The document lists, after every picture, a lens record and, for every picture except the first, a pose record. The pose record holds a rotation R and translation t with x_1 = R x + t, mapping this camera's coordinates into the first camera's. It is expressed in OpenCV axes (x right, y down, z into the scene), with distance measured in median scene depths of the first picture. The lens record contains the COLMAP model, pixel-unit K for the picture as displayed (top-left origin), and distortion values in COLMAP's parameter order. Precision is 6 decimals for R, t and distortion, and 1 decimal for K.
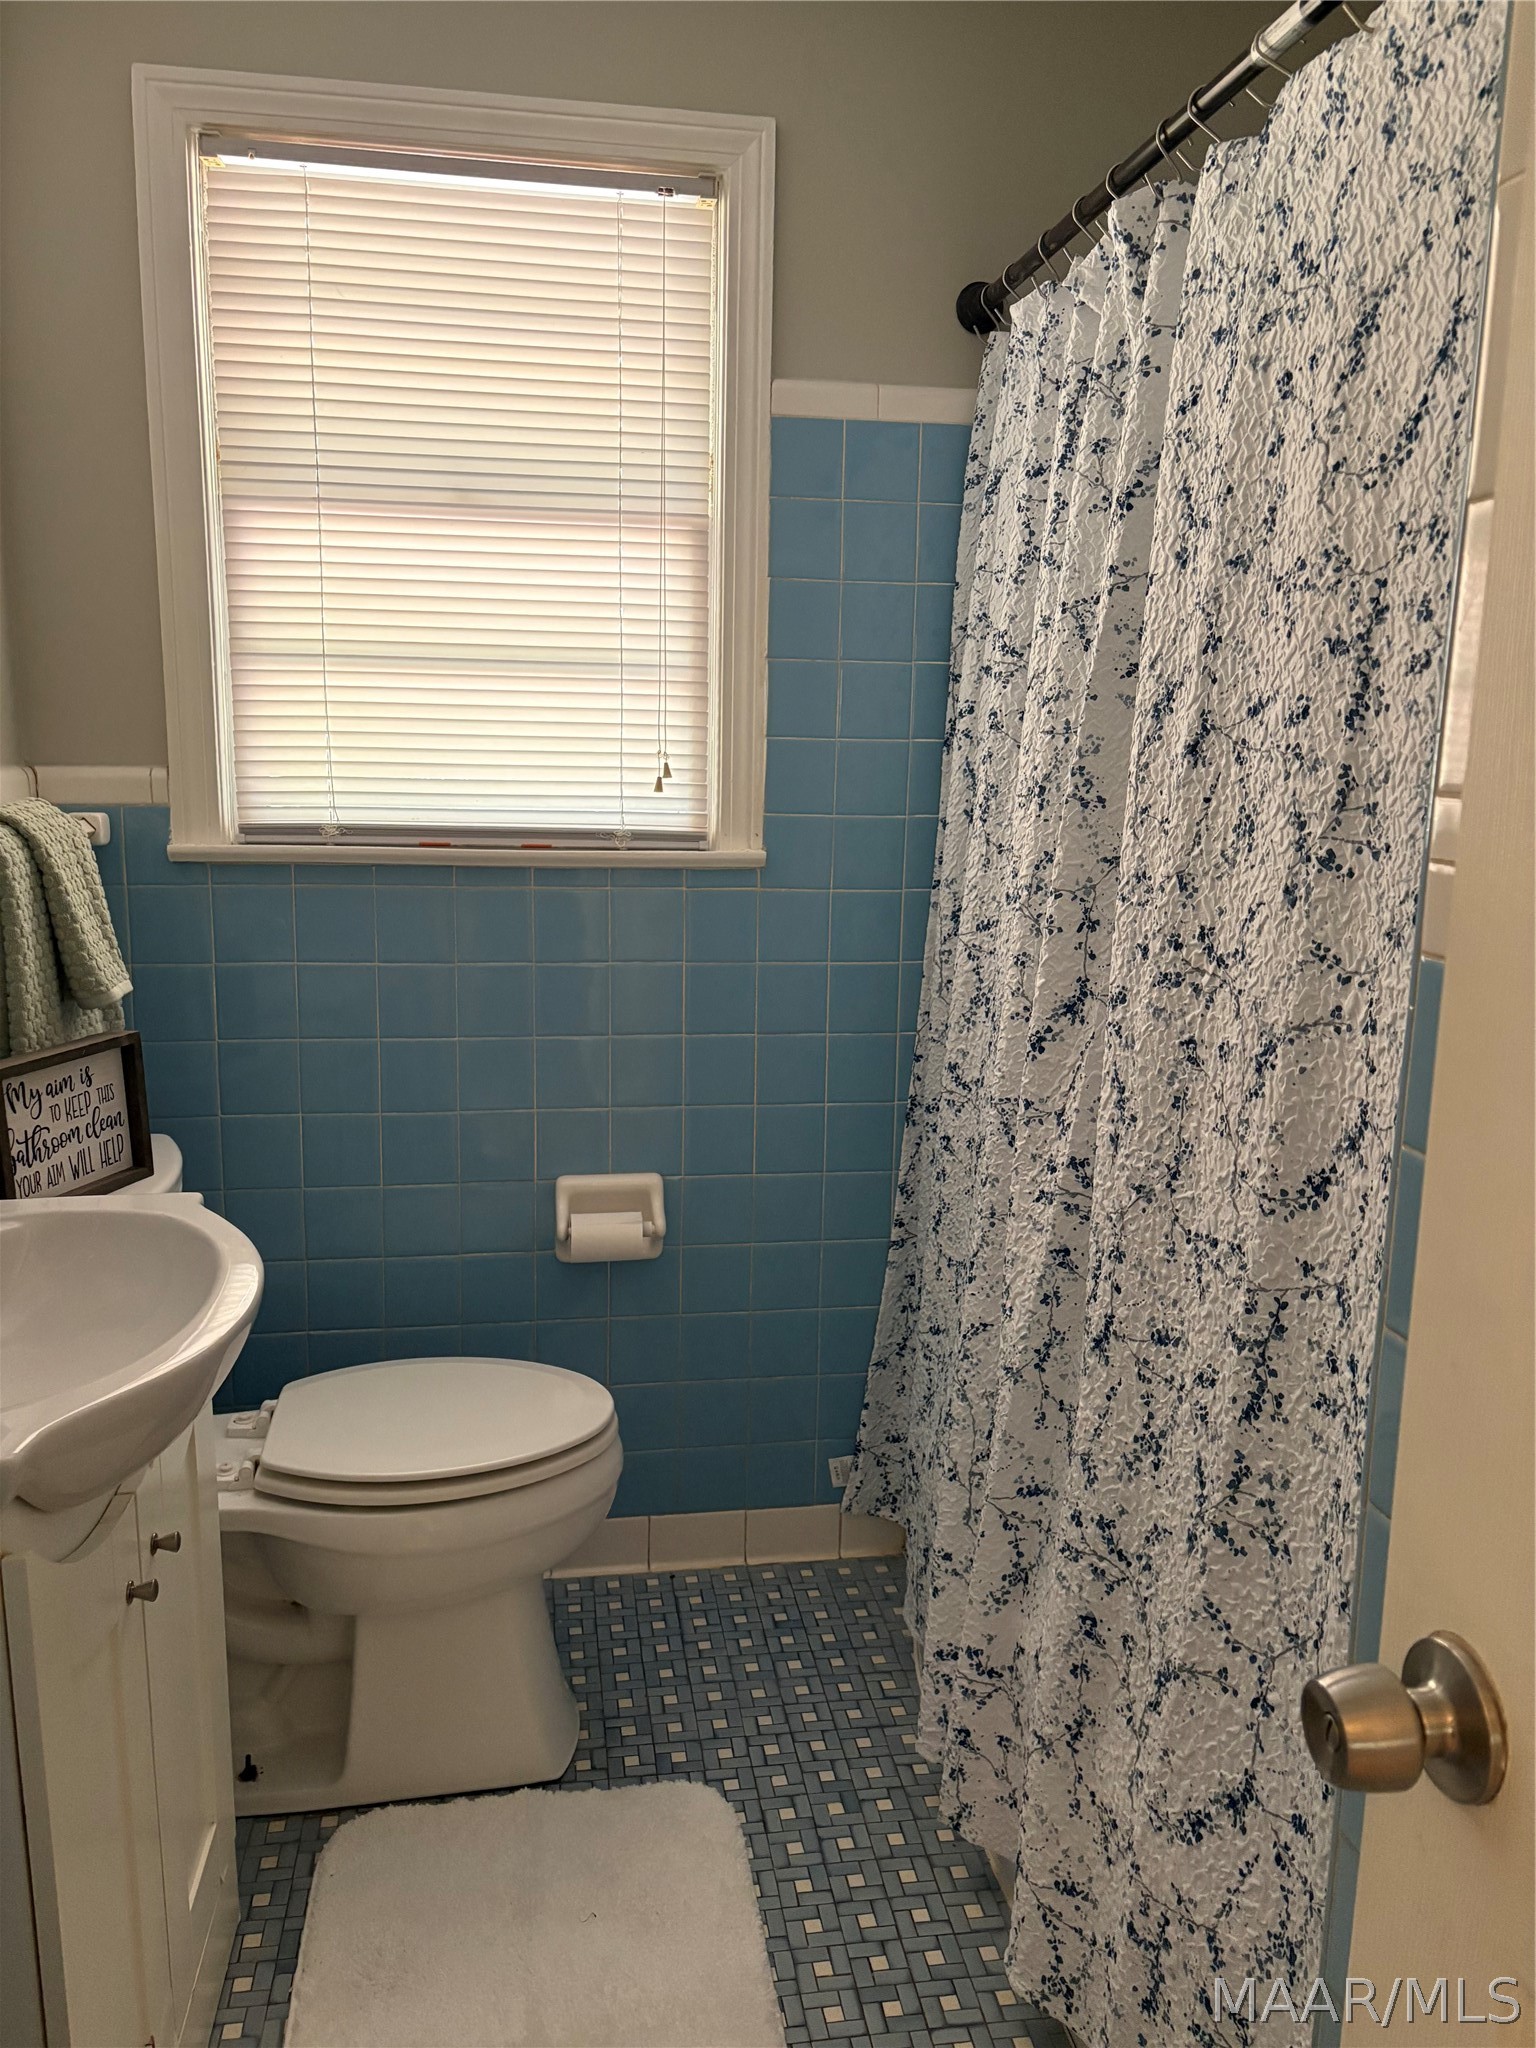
lens RADIAL K [[1551.2, 0, 768.0], [0, 1551.2, 1024.0], [0, 0, 1]] dist [0.041017, -0.051168]
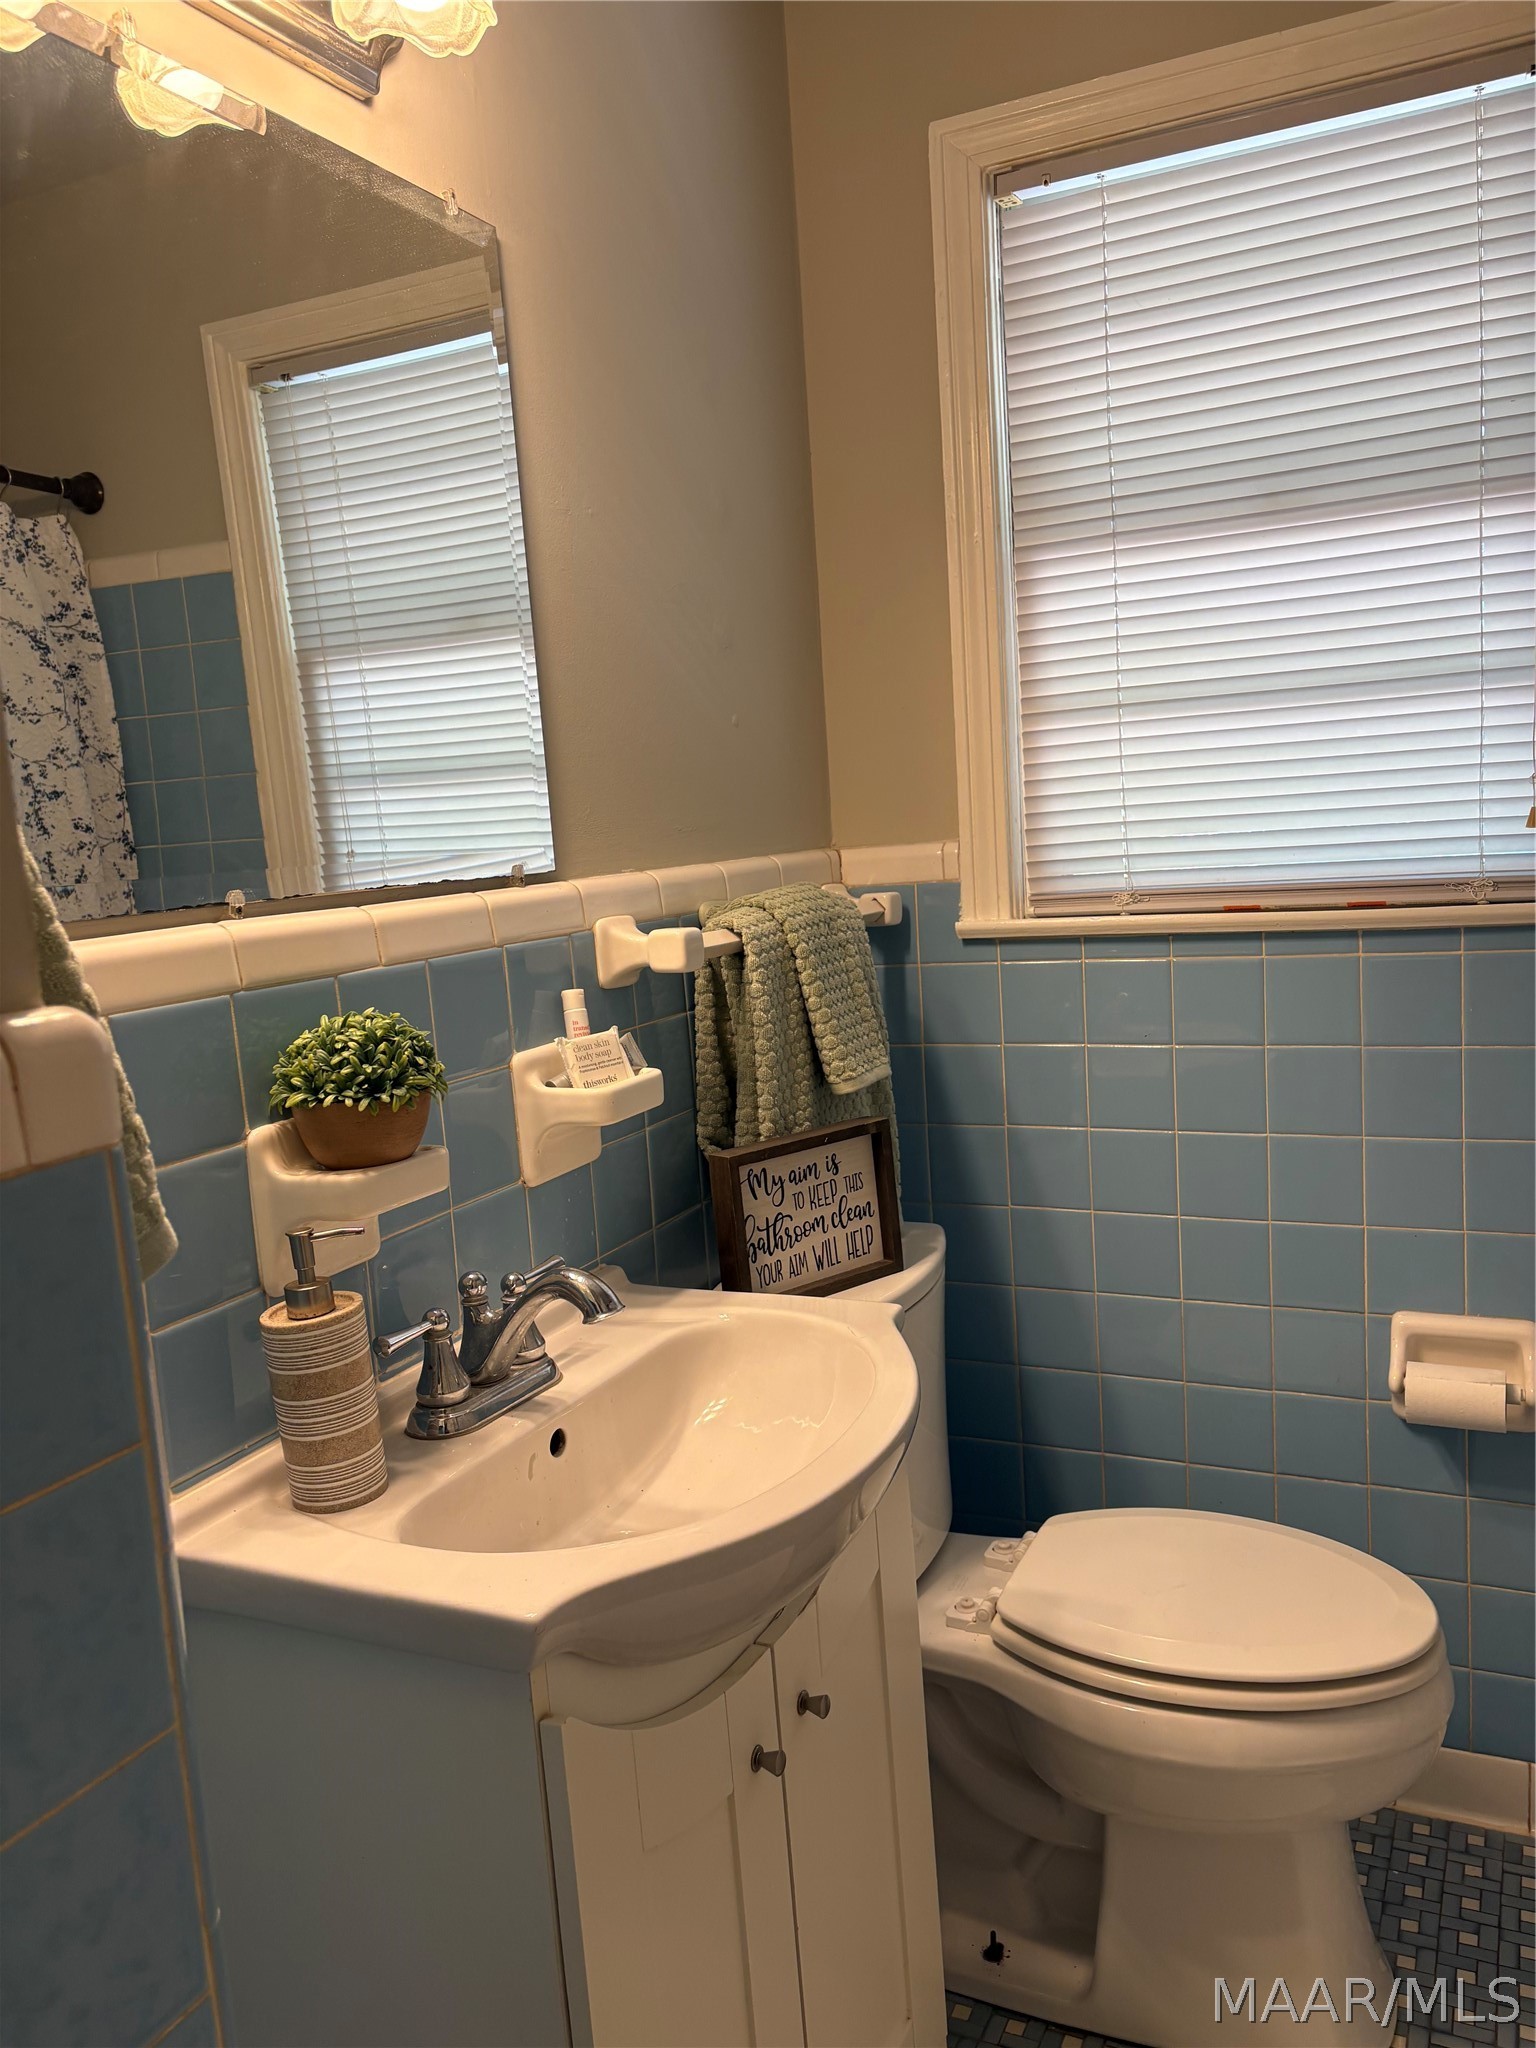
lens RADIAL K [[1551.2, 0, 768.0], [0, 1551.2, 1024.0], [0, 0, 1]] dist [0.041017, -0.051168]
pose [[0.819105, 0.001042, -0.573643, 0.086106], [-0.025453, 0.999080, -0.034529, -0.019925], [0.573079, 0.042883, 0.818377, 0.197887]]
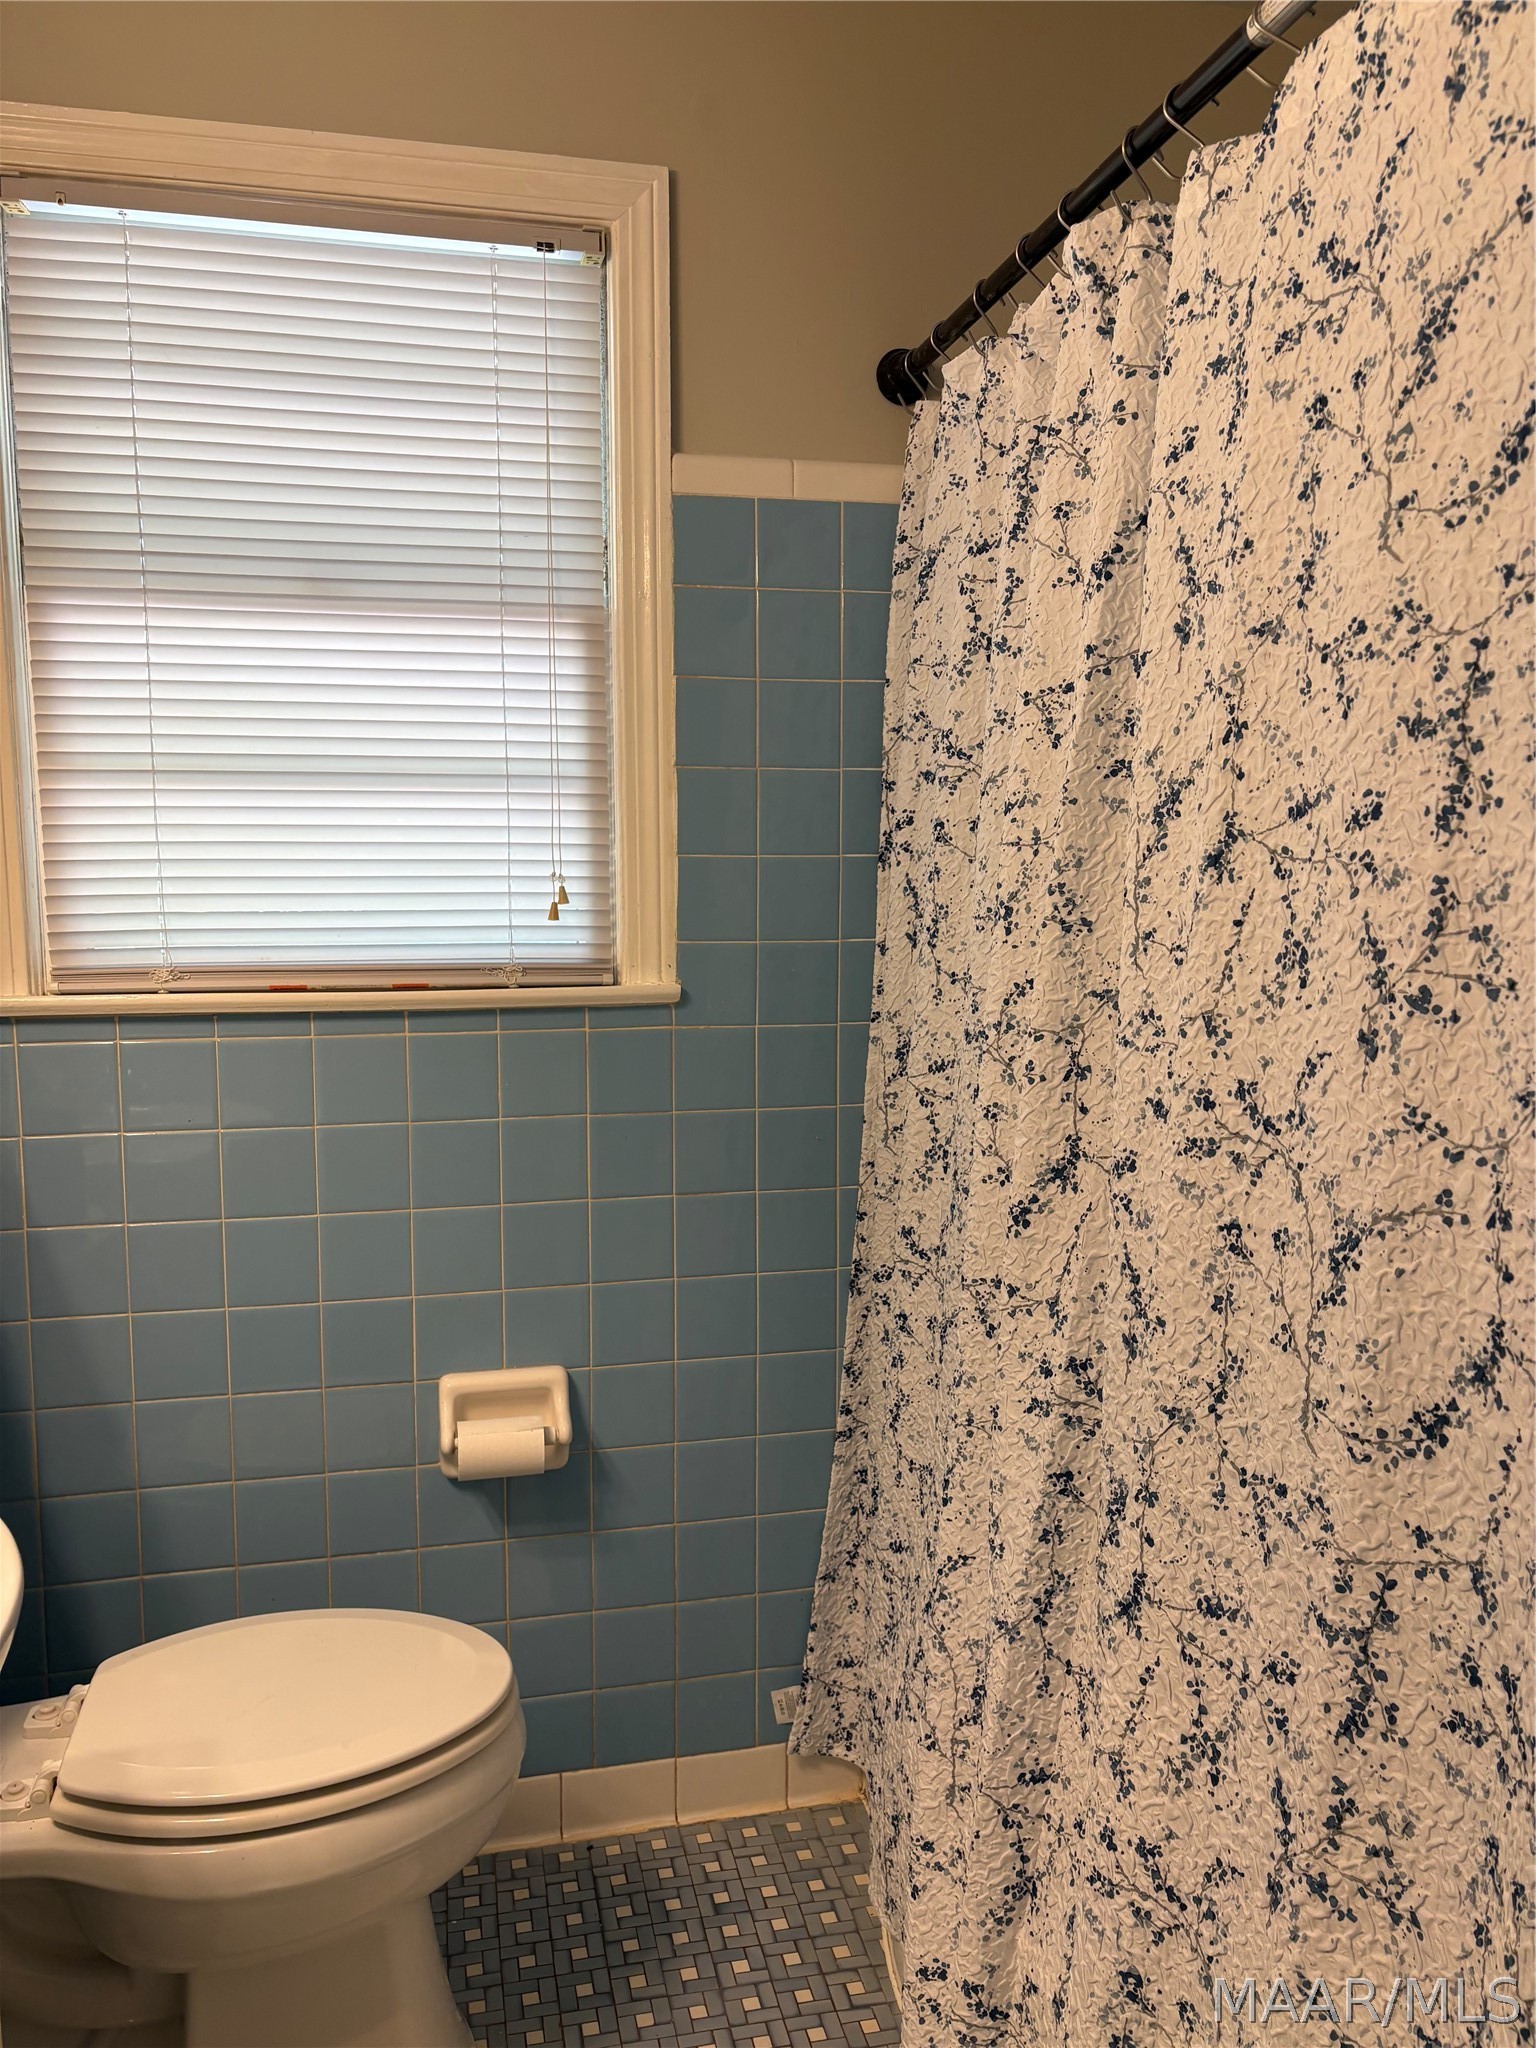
lens RADIAL K [[1551.2, 0, 768.0], [0, 1551.2, 1024.0], [0, 0, 1]] dist [0.041017, -0.051168]
pose [[0.997756, -0.026855, 0.061327, -0.007999], [0.031238, 0.996939, -0.071666, -0.035049], [-0.059215, 0.073421, 0.995542, 0.183805]]
